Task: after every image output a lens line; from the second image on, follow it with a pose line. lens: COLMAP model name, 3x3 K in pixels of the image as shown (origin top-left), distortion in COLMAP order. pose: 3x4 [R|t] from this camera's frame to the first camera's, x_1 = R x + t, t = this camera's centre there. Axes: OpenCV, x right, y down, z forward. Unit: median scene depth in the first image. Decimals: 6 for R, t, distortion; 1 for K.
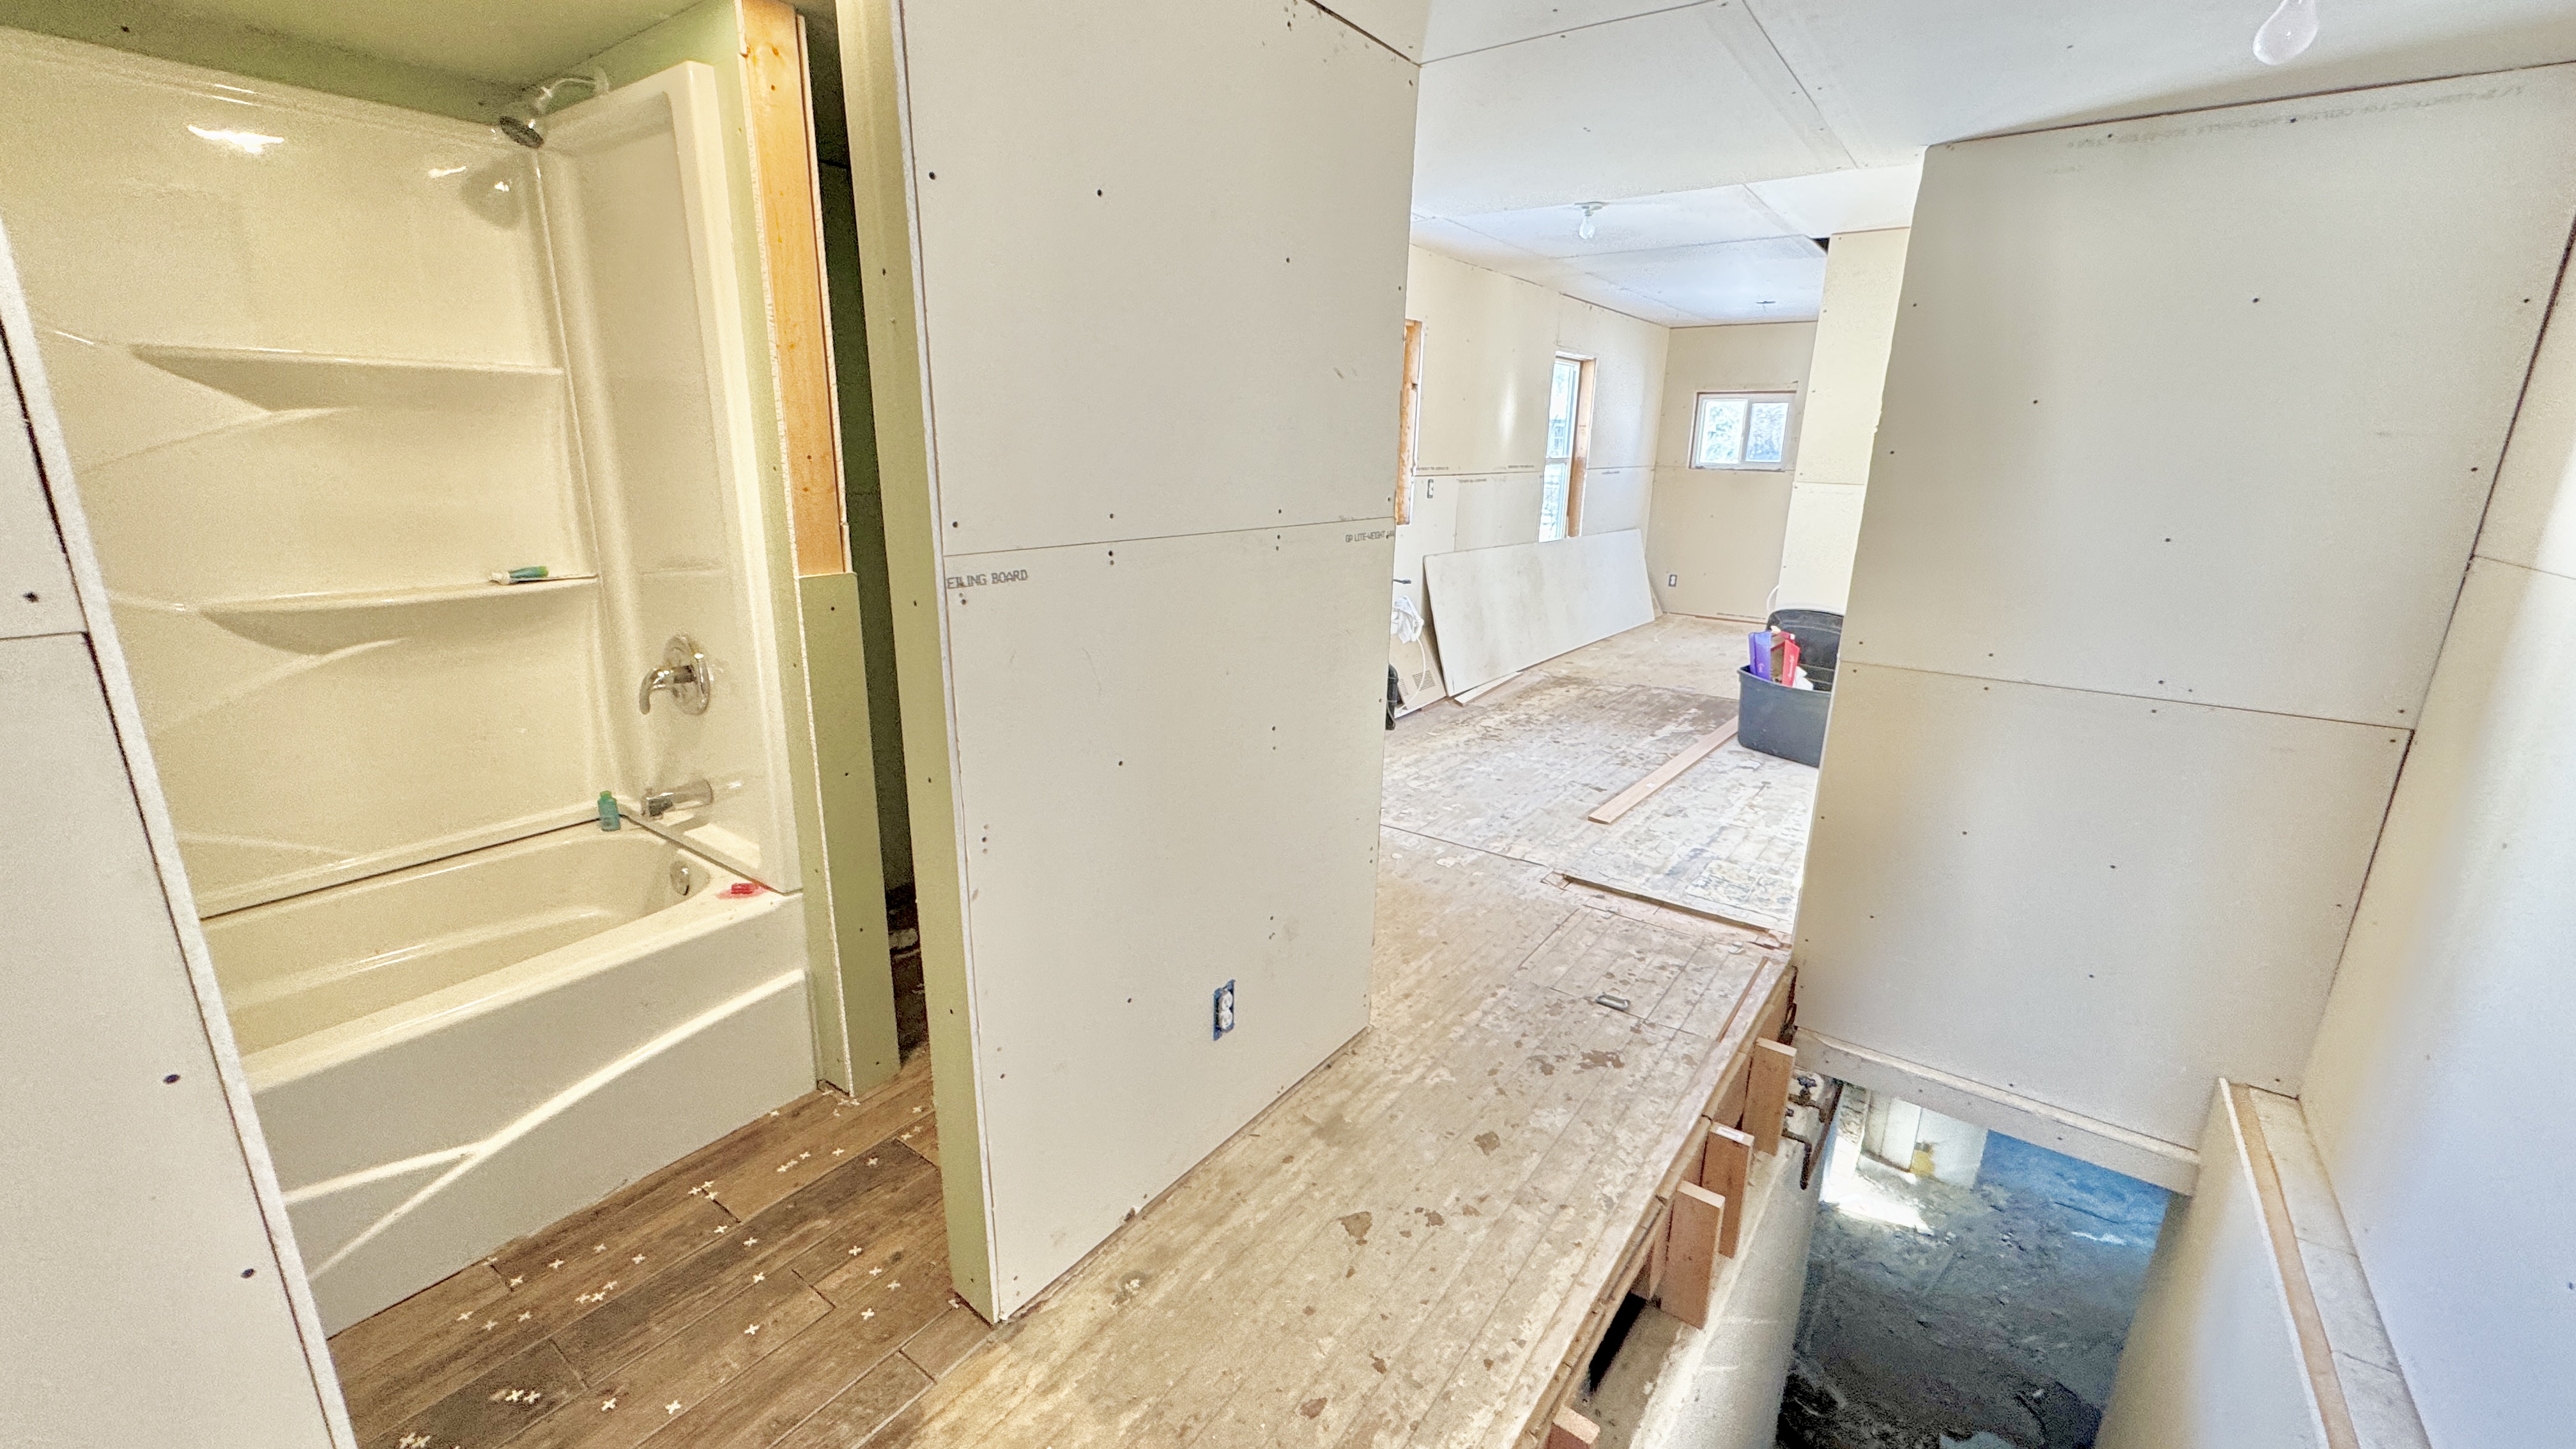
lens RADIAL K [[1023.6, 0, 1296.4], [0, 1023.6, 722.3], [0, 0, 1]] dist [-0.001483, -0.000080]
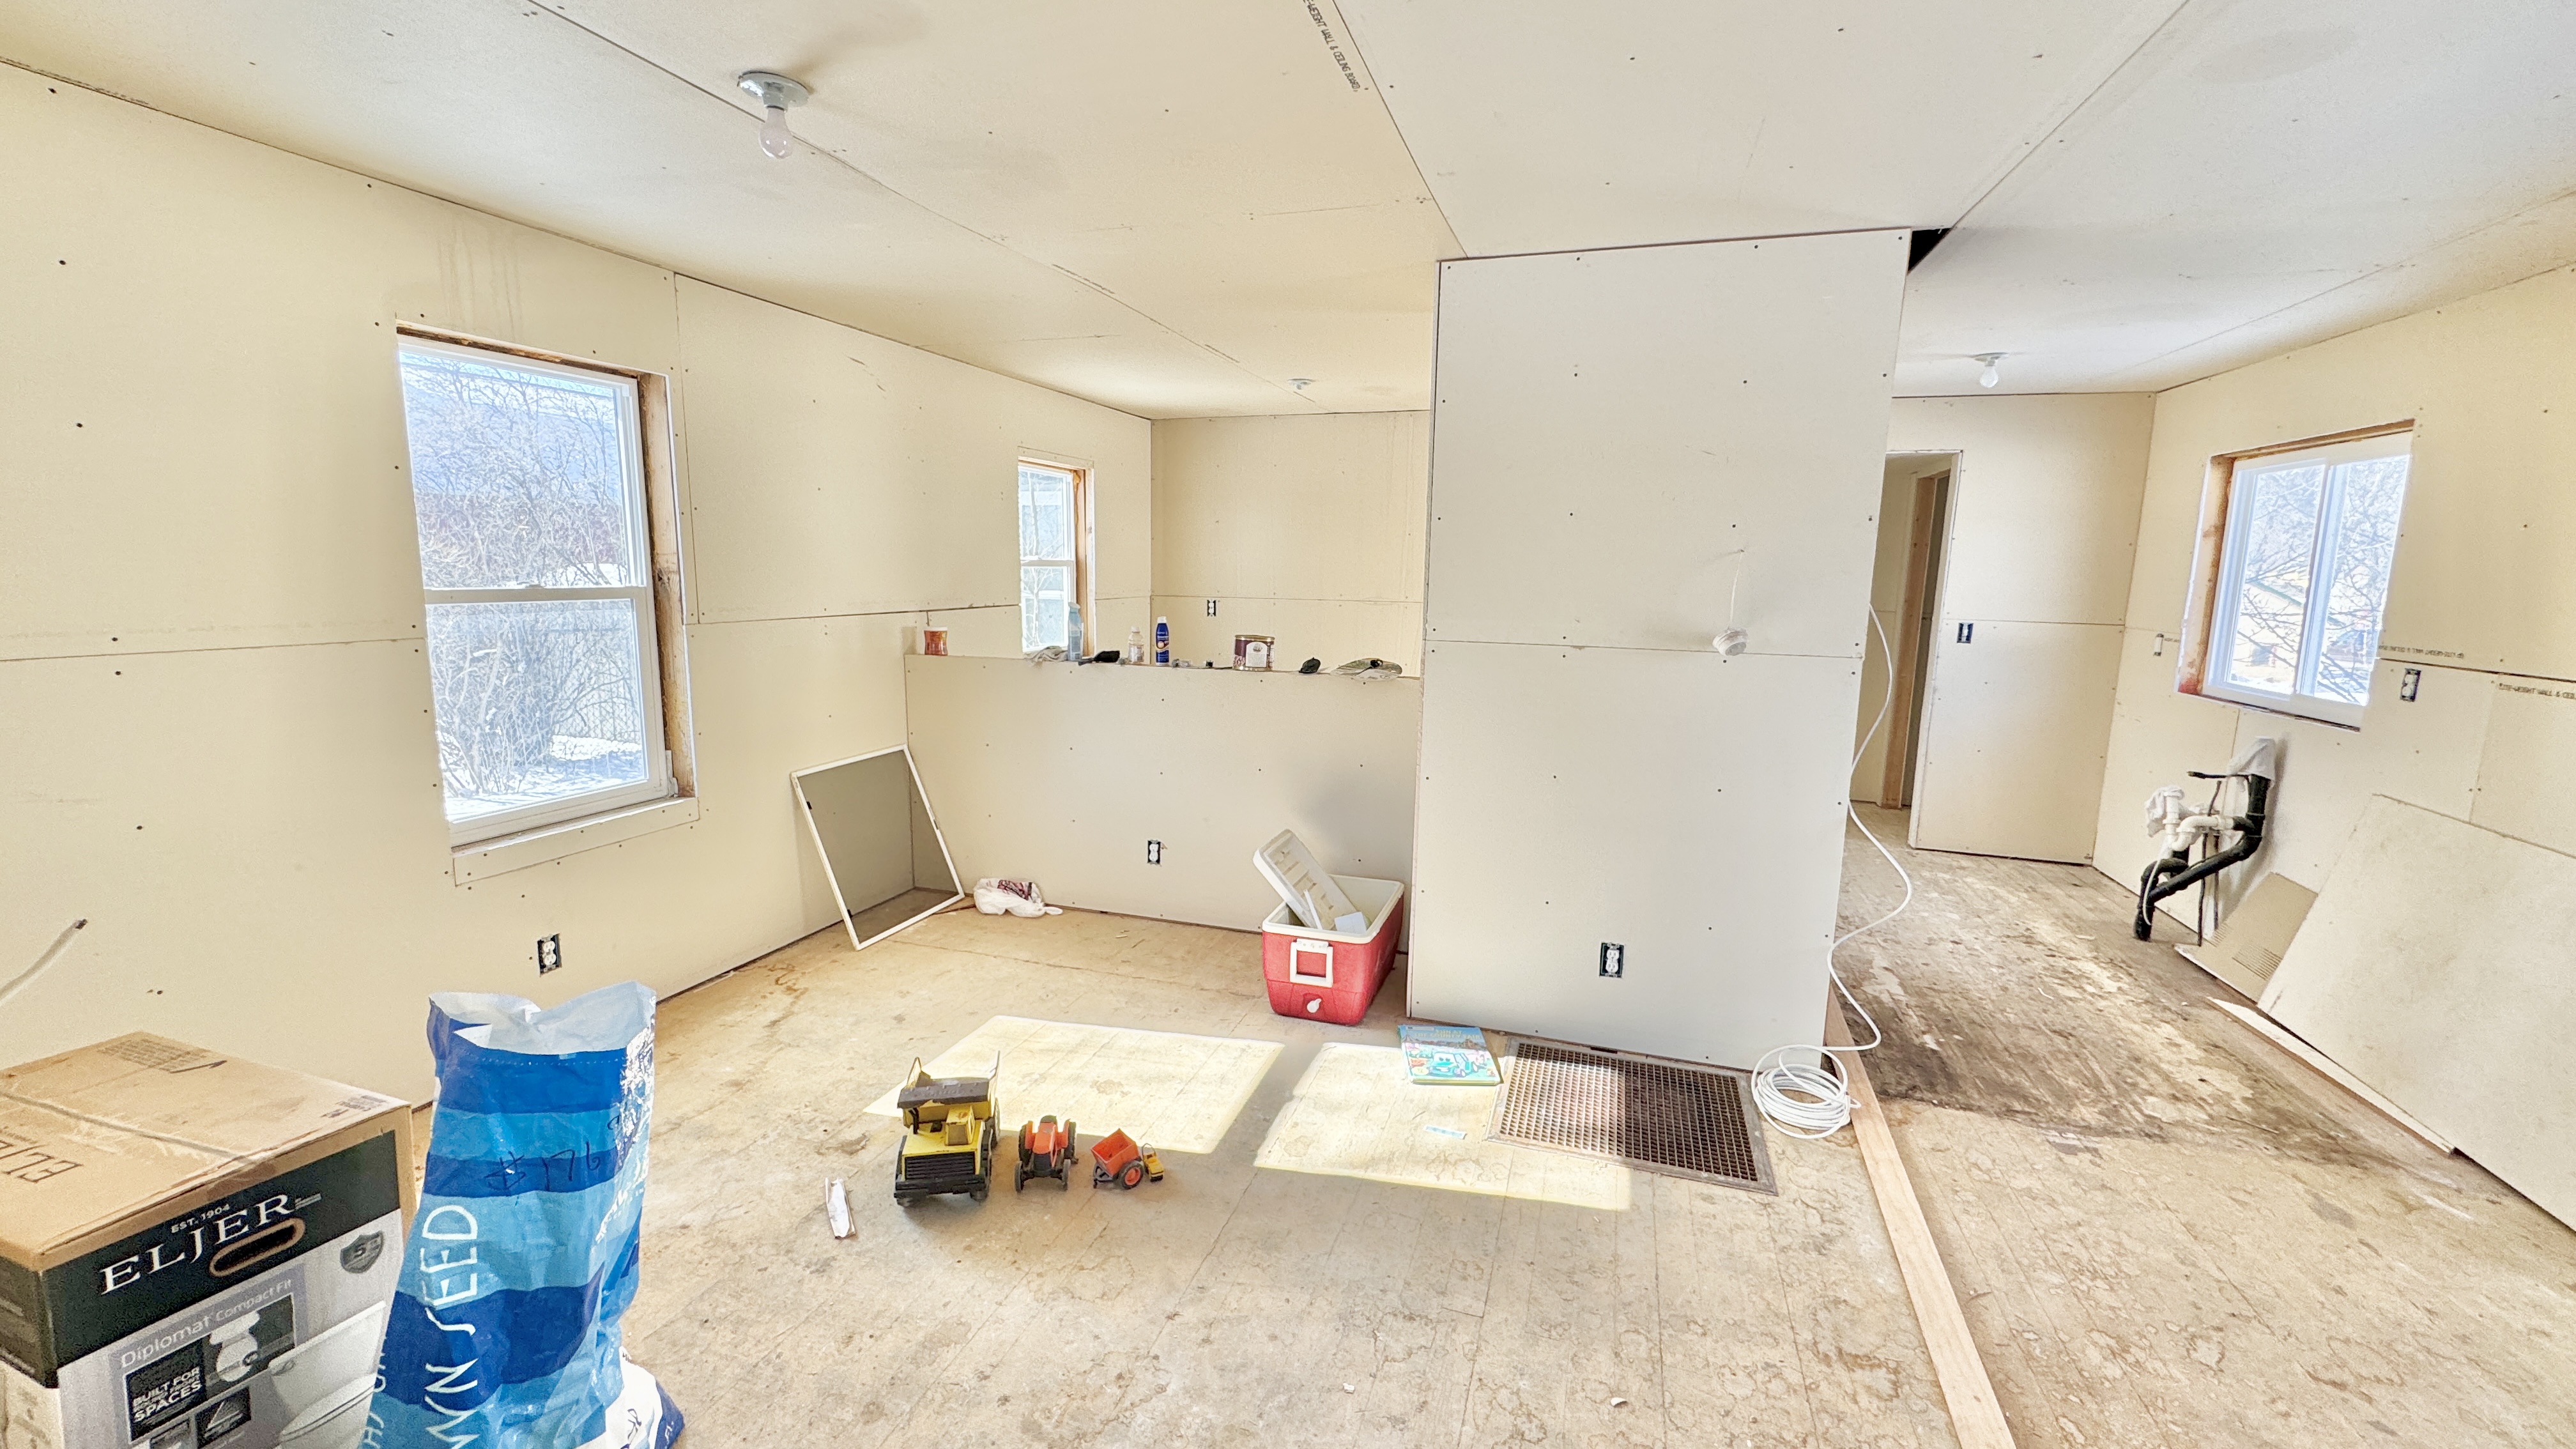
lens RADIAL K [[1023.6, 0, 1283.4], [0, 1023.6, 715.9], [0, 0, 1]] dist [-0.001483, -0.000080]
pose [[-0.953045, 0.007540, -0.302734, 1.049728], [-0.116349, 0.913843, 0.389041, -0.418143], [0.279585, 0.405997, -0.870057, 1.531305]]
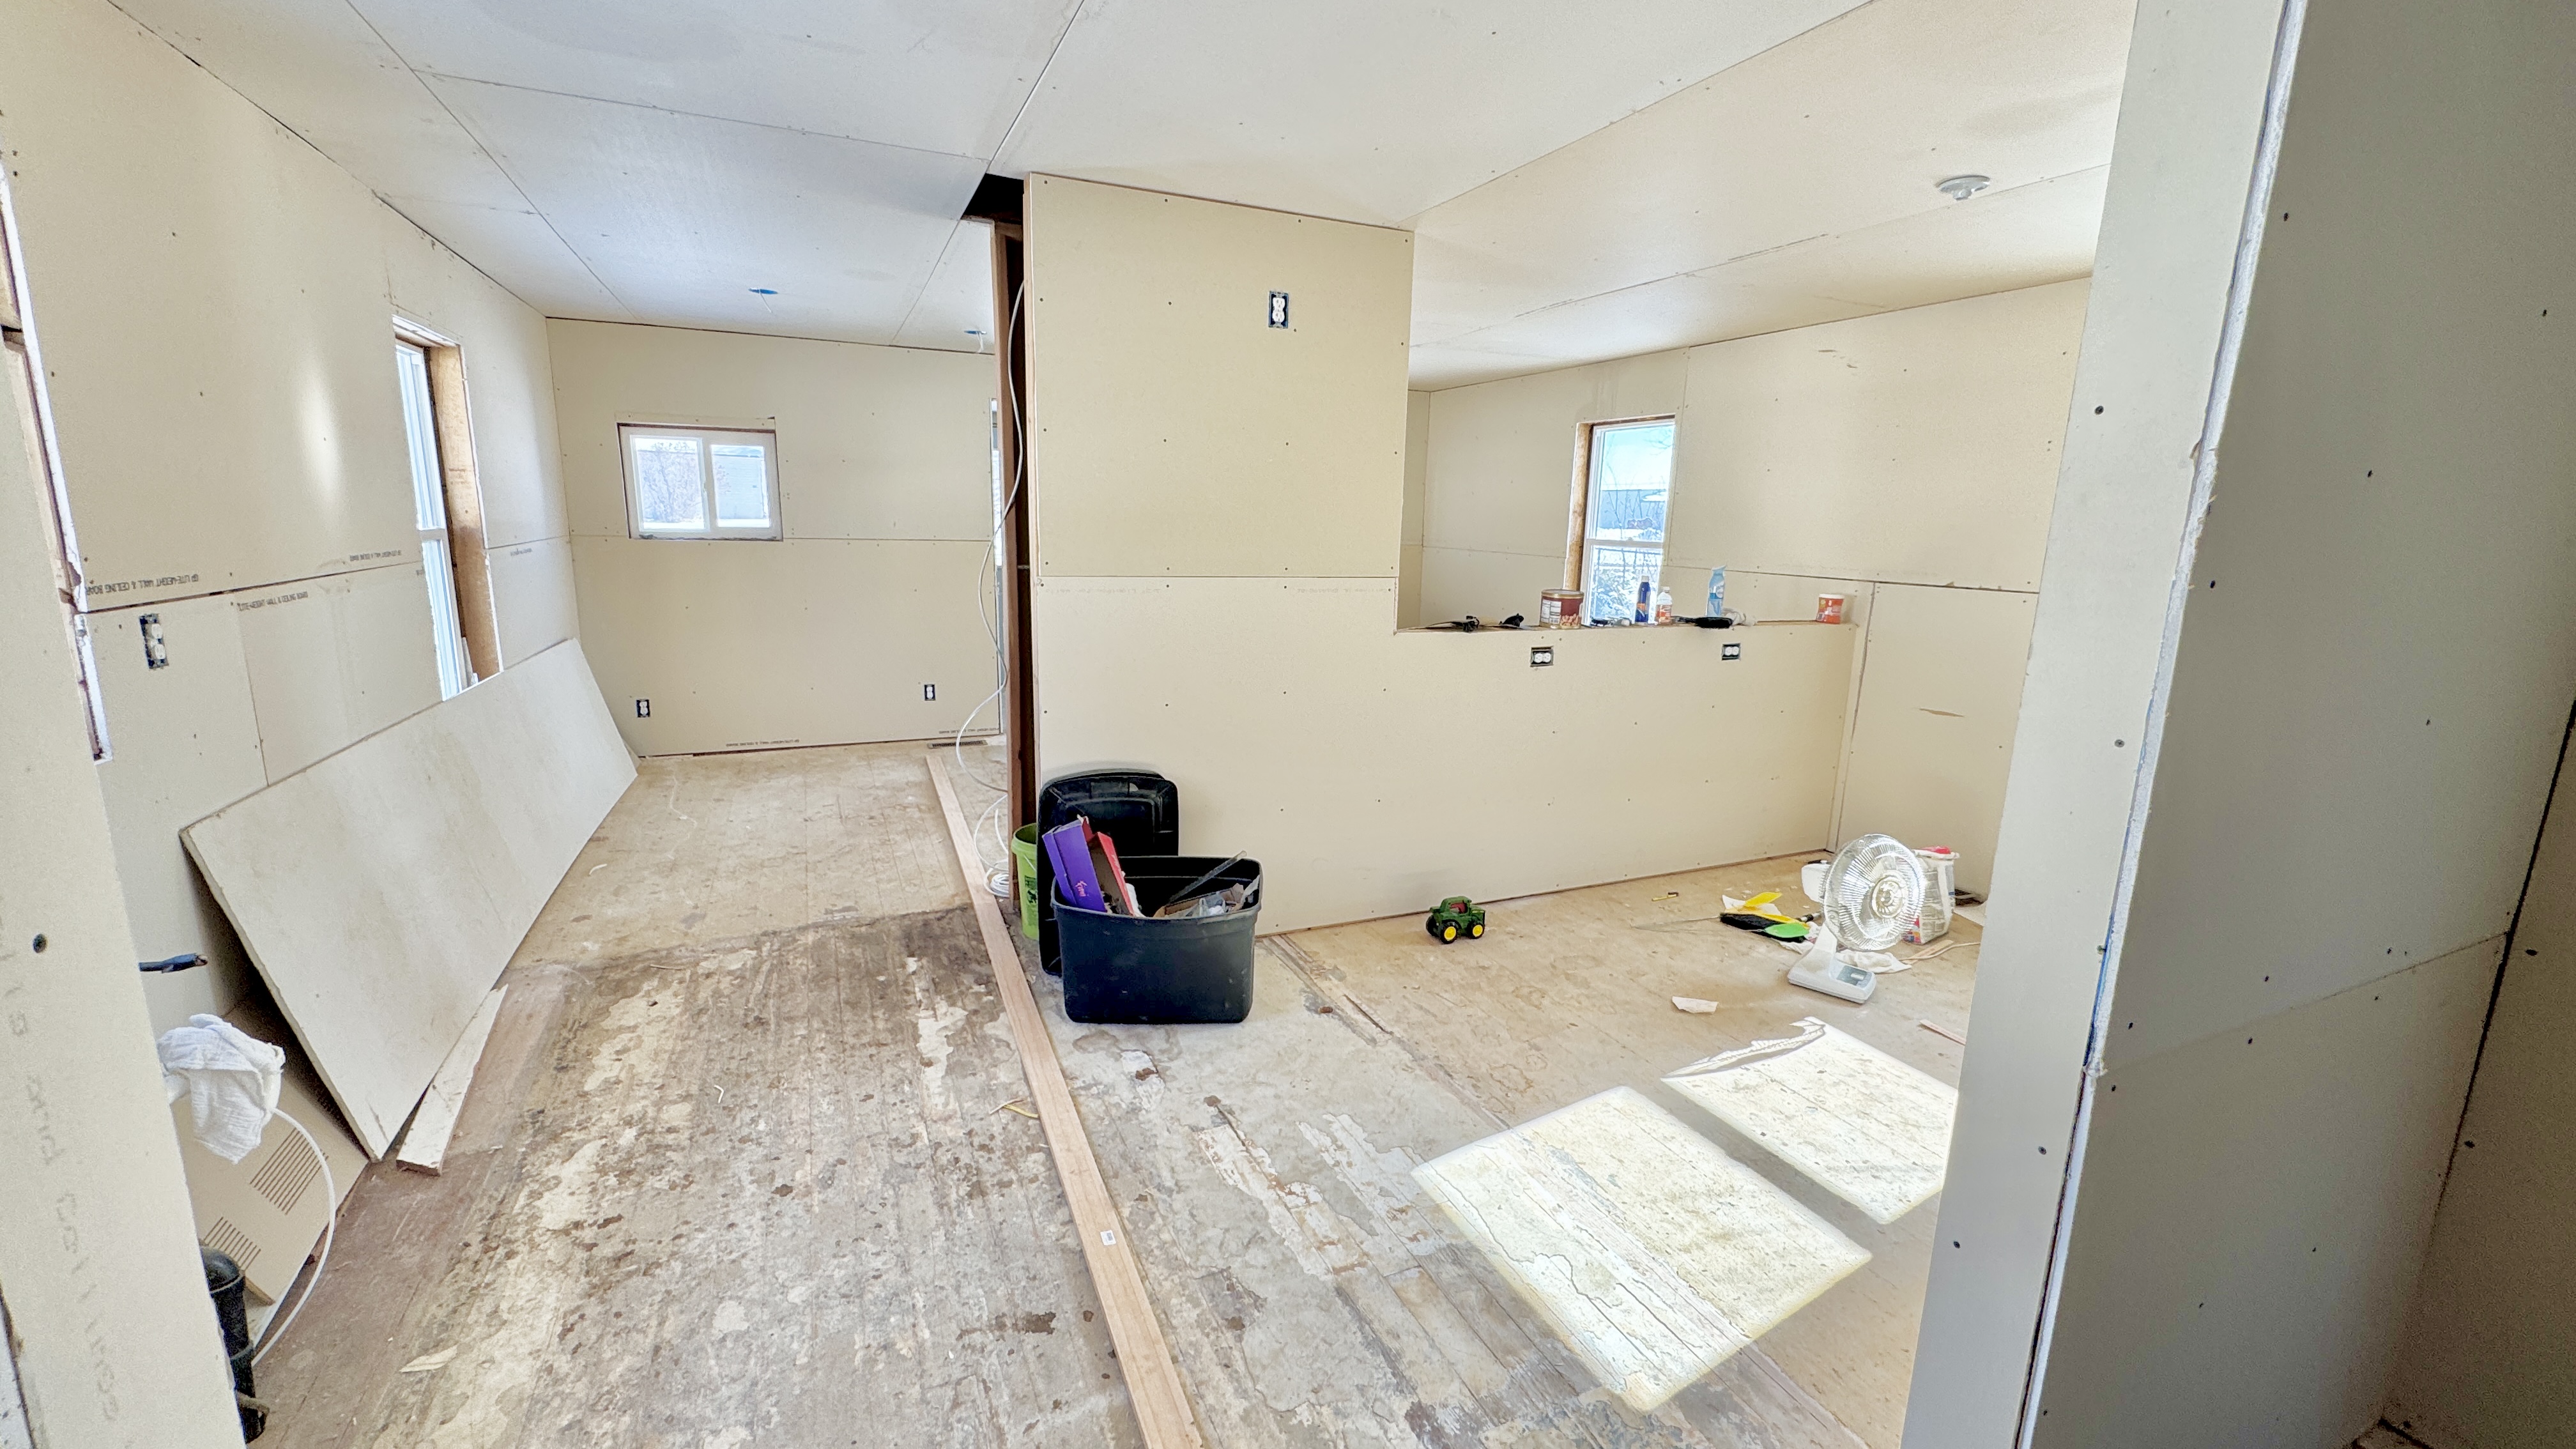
lens RADIAL K [[1023.6, 0, 1282.1], [0, 1023.6, 721.9], [0, 0, 1]] dist [-0.001483, -0.000080]
pose [[0.495432, -0.178521, 0.850105, 0.023766], [0.215487, 0.973321, 0.078813, -0.168726], [-0.841494, 0.144140, 0.520683, 0.576622]]
